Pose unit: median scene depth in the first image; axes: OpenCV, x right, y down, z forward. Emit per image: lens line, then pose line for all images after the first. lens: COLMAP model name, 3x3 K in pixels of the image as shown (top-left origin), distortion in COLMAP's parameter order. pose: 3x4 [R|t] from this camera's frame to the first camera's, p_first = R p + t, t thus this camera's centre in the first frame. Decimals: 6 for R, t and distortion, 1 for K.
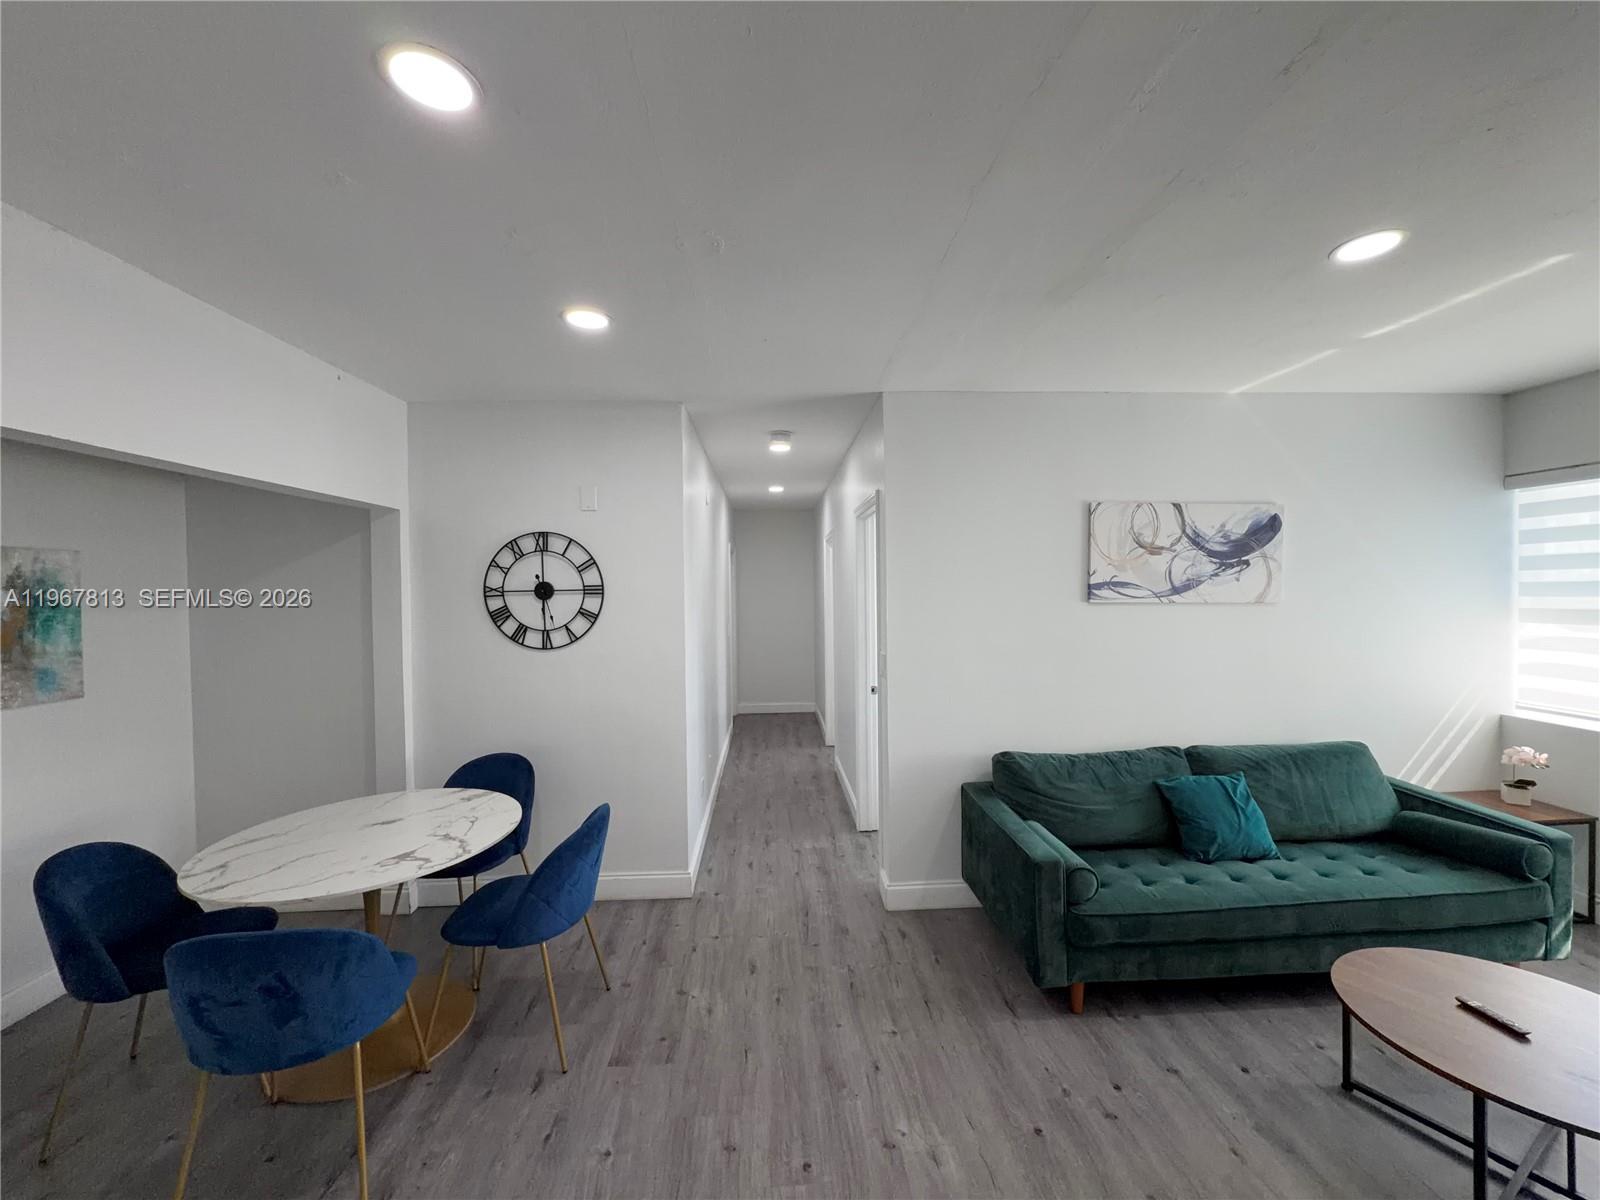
lens RADIAL K [[637.5, 0, 802.4], [0, 637.5, 600.2], [0, 0, 1]] dist [-0.000491, -0.000040]
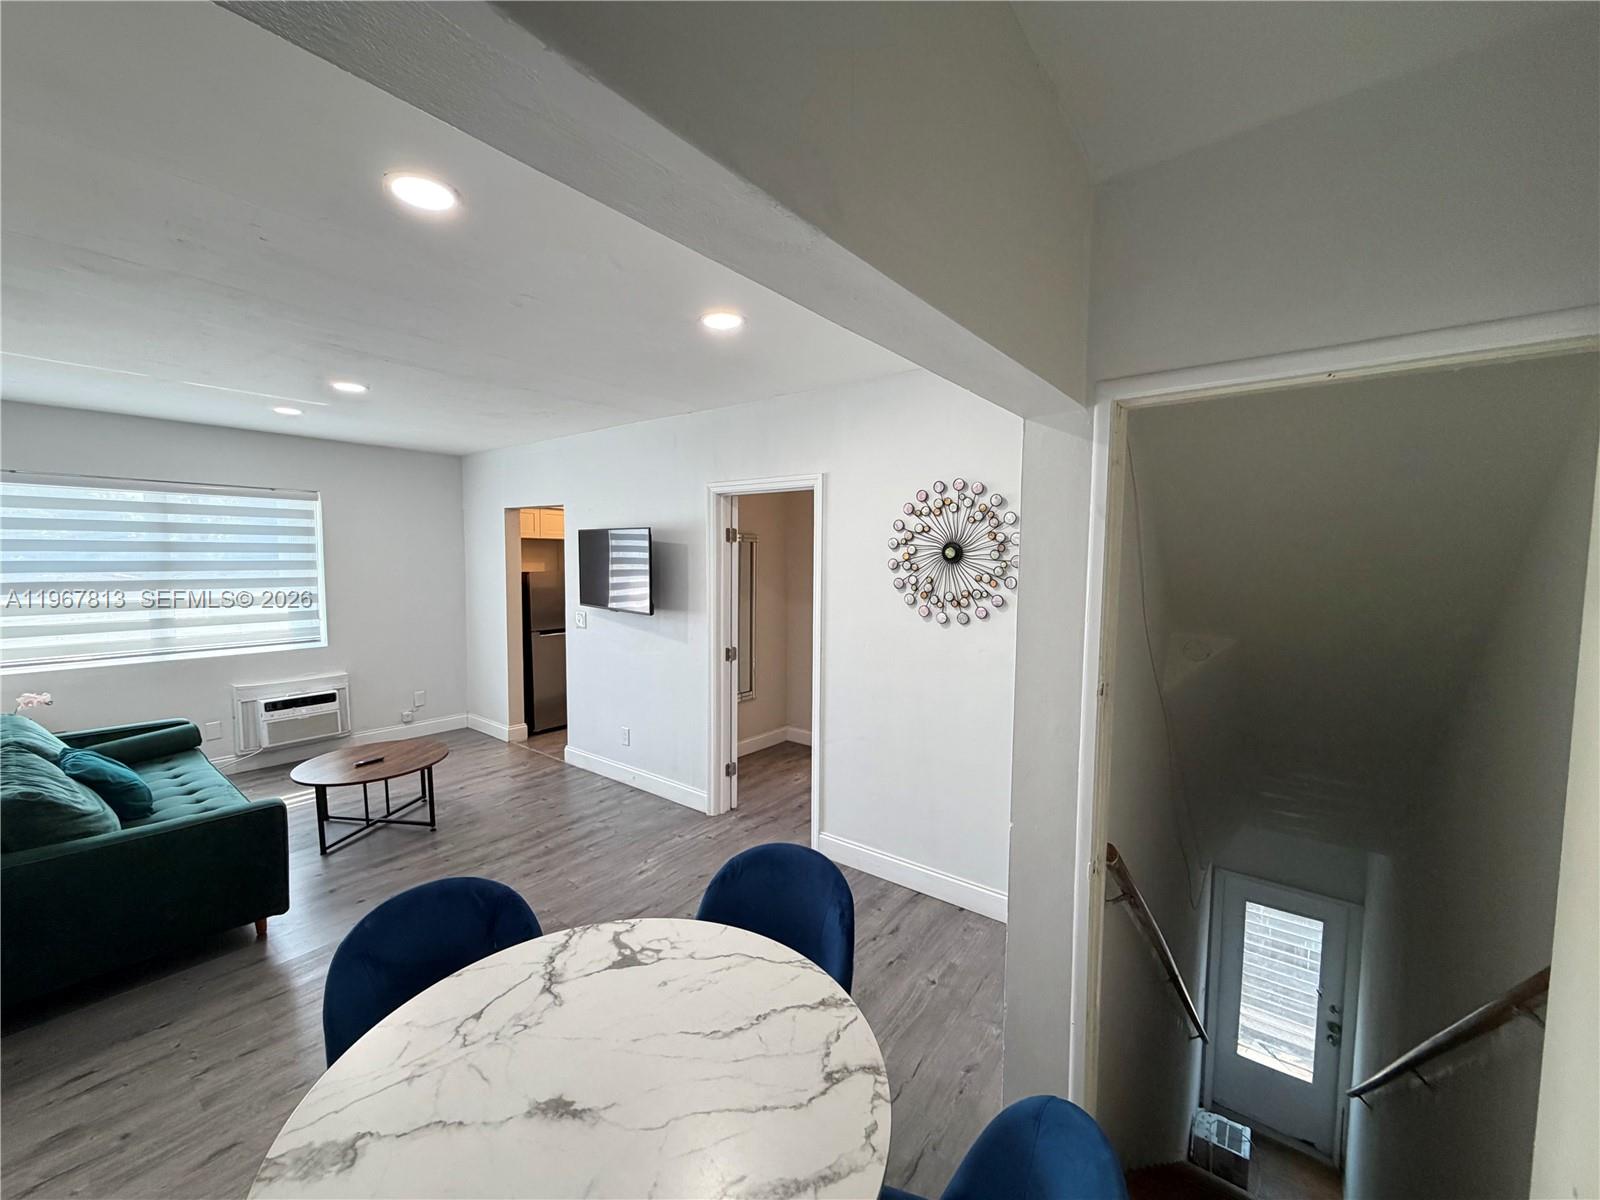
lens RADIAL K [[637.5, 0, 802.4], [0, 637.5, 600.2], [0, 0, 1]] dist [-0.000491, -0.000040]
pose [[-0.756692, -0.041025, 0.652483, -0.785618], [0.014212, 0.996761, 0.079152, -0.027503], [-0.653617, 0.069167, -0.753659, 0.892976]]
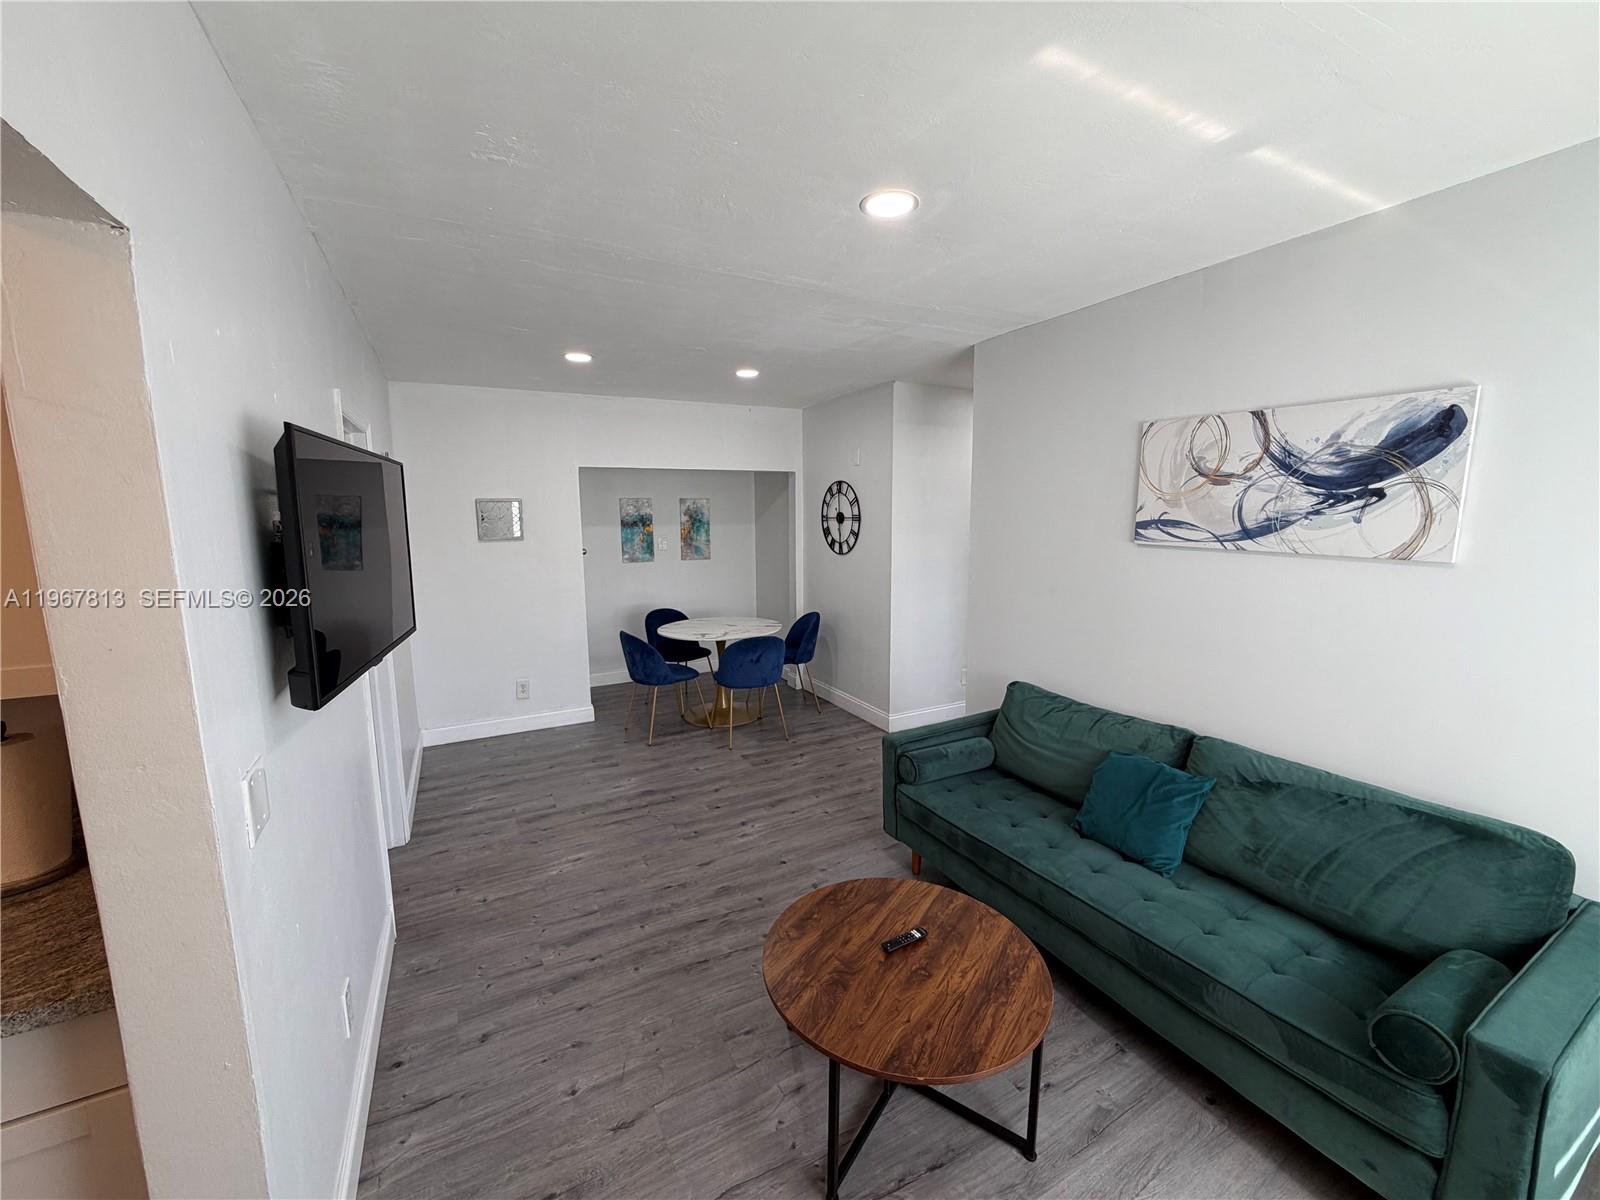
lens RADIAL K [[637.5, 0, 802.4], [0, 637.5, 600.2], [0, 0, 1]] dist [-0.000491, -0.000040]
pose [[0.424380, 0.134332, -0.895464, 1.033518], [-0.016107, 0.989898, 0.140865, -0.034381], [0.905341, -0.045357, 0.422257, 0.228255]]
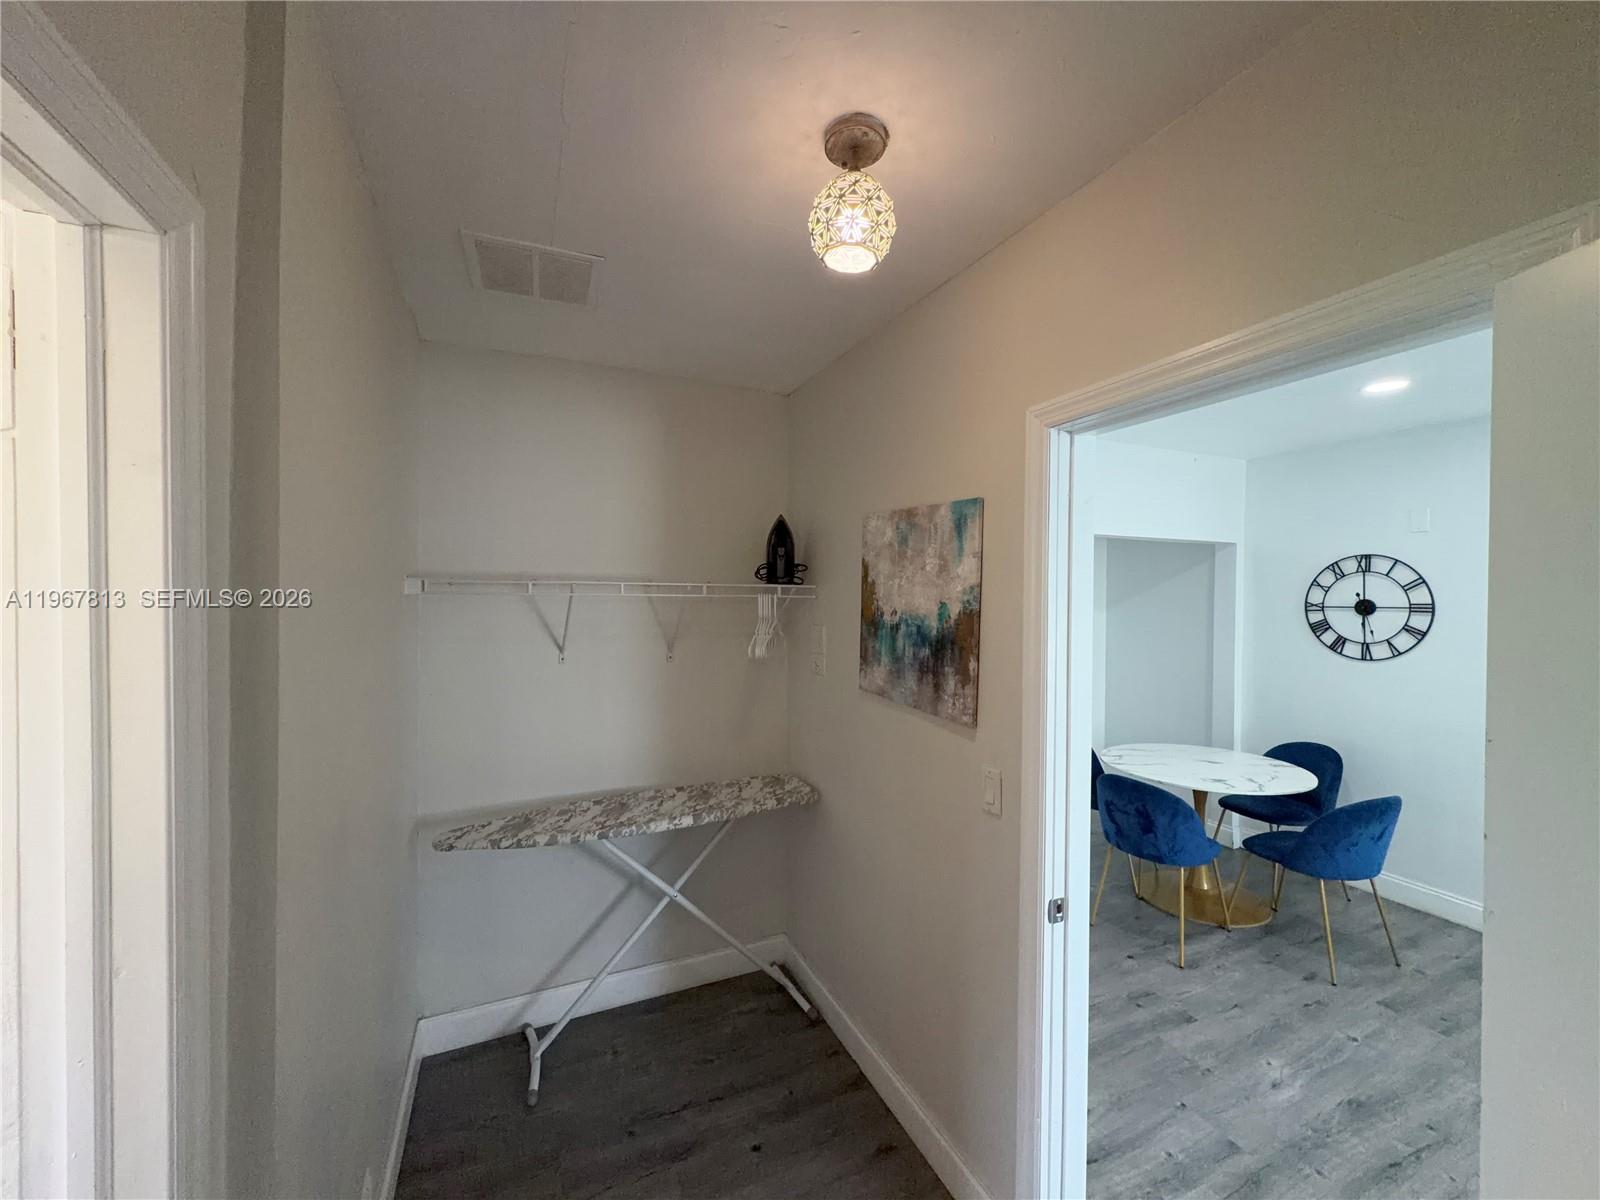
lens RADIAL K [[637.5, 0, 802.4], [0, 637.5, 600.2], [0, 0, 1]] dist [-0.000491, -0.000040]
pose [[0.363476, 0.021998, -0.931344, 0.274603], [-0.031485, 0.999440, 0.011319, -0.009046], [0.931071, 0.025209, 0.363966, -0.319439]]
